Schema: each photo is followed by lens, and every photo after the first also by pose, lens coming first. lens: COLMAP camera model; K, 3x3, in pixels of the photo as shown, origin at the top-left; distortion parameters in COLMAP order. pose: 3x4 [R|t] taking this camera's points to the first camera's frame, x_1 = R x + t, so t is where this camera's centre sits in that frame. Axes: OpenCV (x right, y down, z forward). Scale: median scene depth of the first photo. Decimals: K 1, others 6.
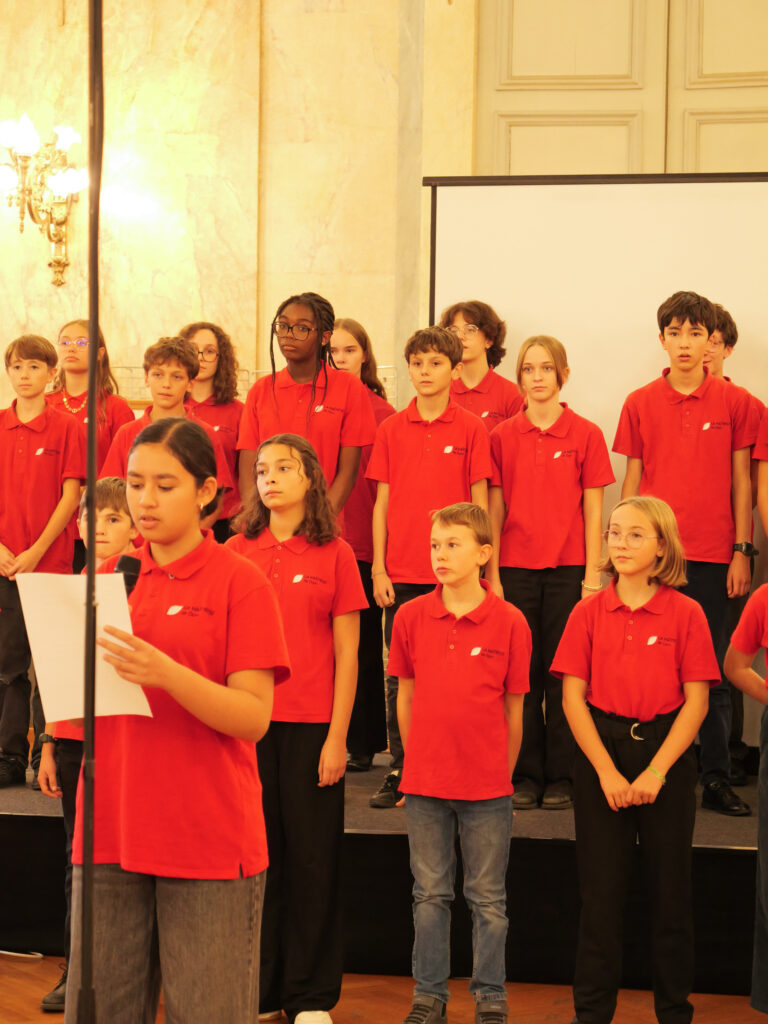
lens RADIAL K [[2502.8, 0, 384.0], [0, 2502.8, 512.0], [0, 0, 1]] dist [-0.003134, -0.061863]
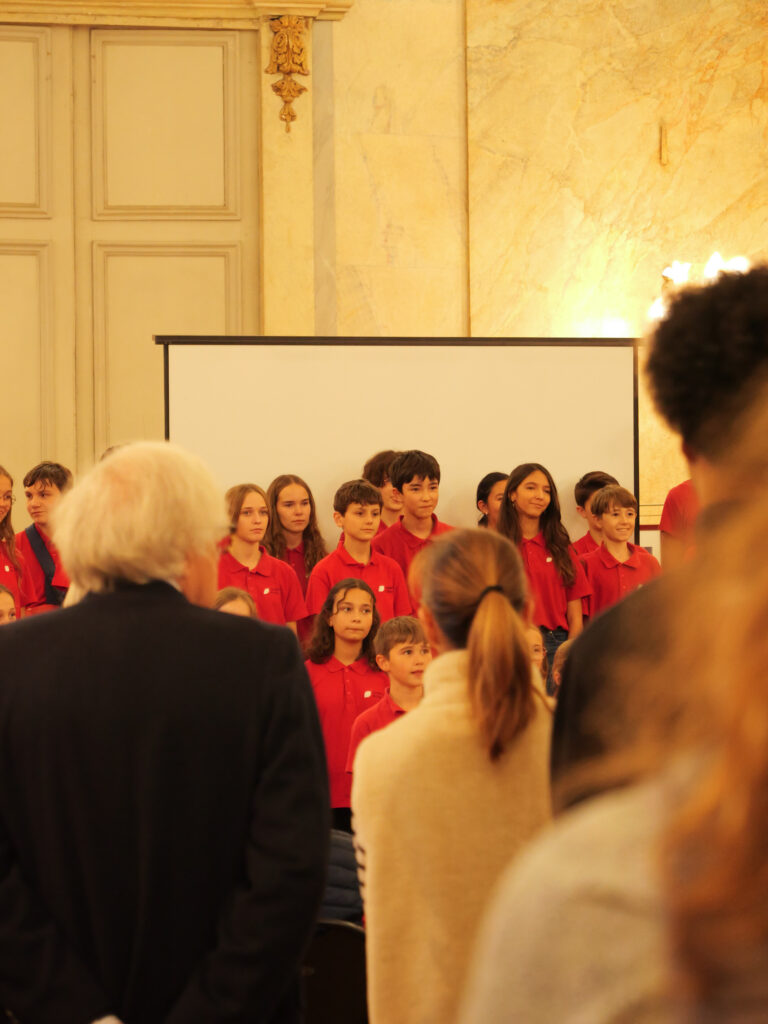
lens RADIAL K [[3565.0, 0, 384.0], [0, 3565.0, 512.0], [0, 0, 1]] dist [-0.003096, 1.162758]
pose [[0.872290, -0.013088, 0.488813, -0.646321], [0.035435, 0.998705, -0.036494, 0.000835], [-0.487703, 0.049155, 0.871625, -0.375640]]
